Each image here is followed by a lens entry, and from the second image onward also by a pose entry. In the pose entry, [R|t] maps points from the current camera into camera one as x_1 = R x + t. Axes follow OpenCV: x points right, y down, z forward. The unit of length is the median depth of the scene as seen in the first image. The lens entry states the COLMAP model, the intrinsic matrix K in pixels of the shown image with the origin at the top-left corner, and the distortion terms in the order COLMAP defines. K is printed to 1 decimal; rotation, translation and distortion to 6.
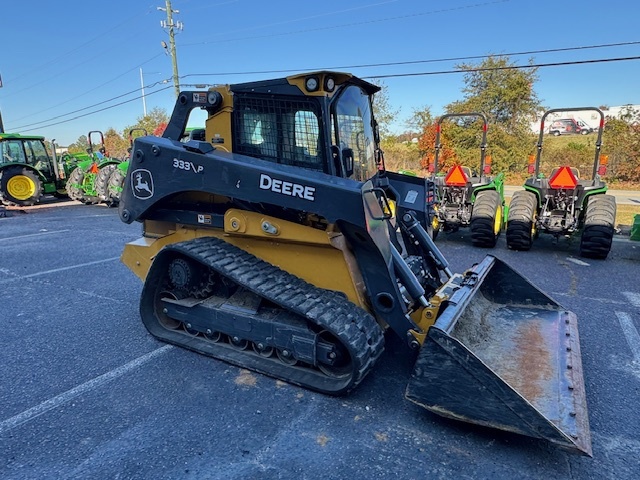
lens RADIAL K [[401.7, 0, 321.6], [0, 401.7, 244.1], [0, 0, 1]] dist [-0.002655, 0.000389]
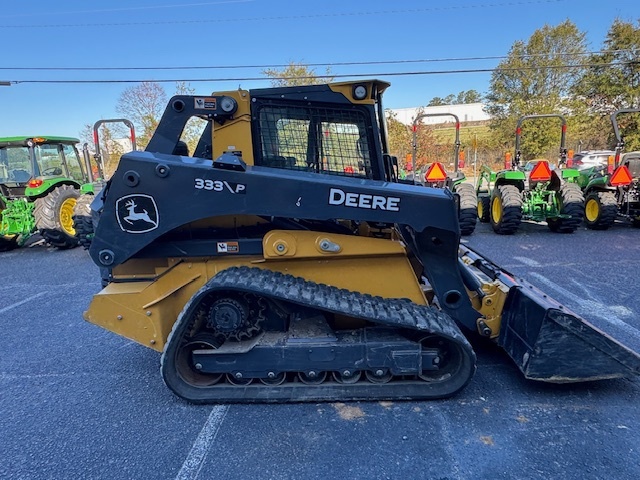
lens RADIAL K [[401.7, 0, 321.6], [0, 401.7, 244.1], [0, 0, 1]] dist [-0.002655, 0.000389]
pose [[0.888839, -0.139957, 0.436323, -0.535592], [0.142934, 0.989386, 0.026187, -0.068939], [-0.435357, 0.039089, 0.899409, 0.170084]]
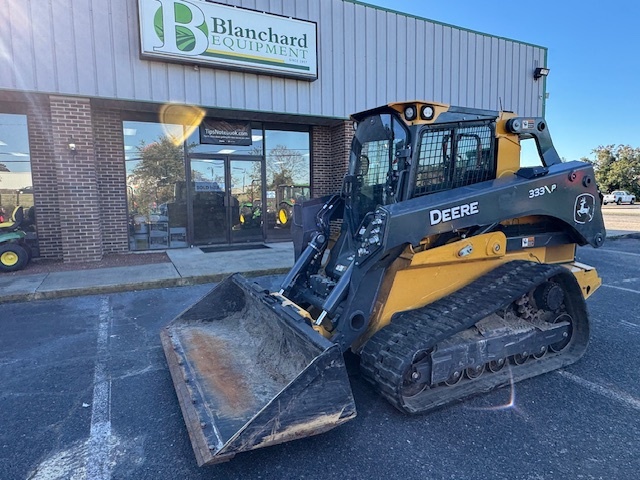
lens RADIAL K [[401.7, 0, 321.6], [0, 401.7, 244.1], [0, 0, 1]] dist [-0.002655, 0.000389]
pose [[-0.542890, 0.122246, -0.830859, 1.104427], [-0.164669, 0.954648, 0.248055, -0.312735], [0.823501, 0.271484, -0.498139, 1.527138]]
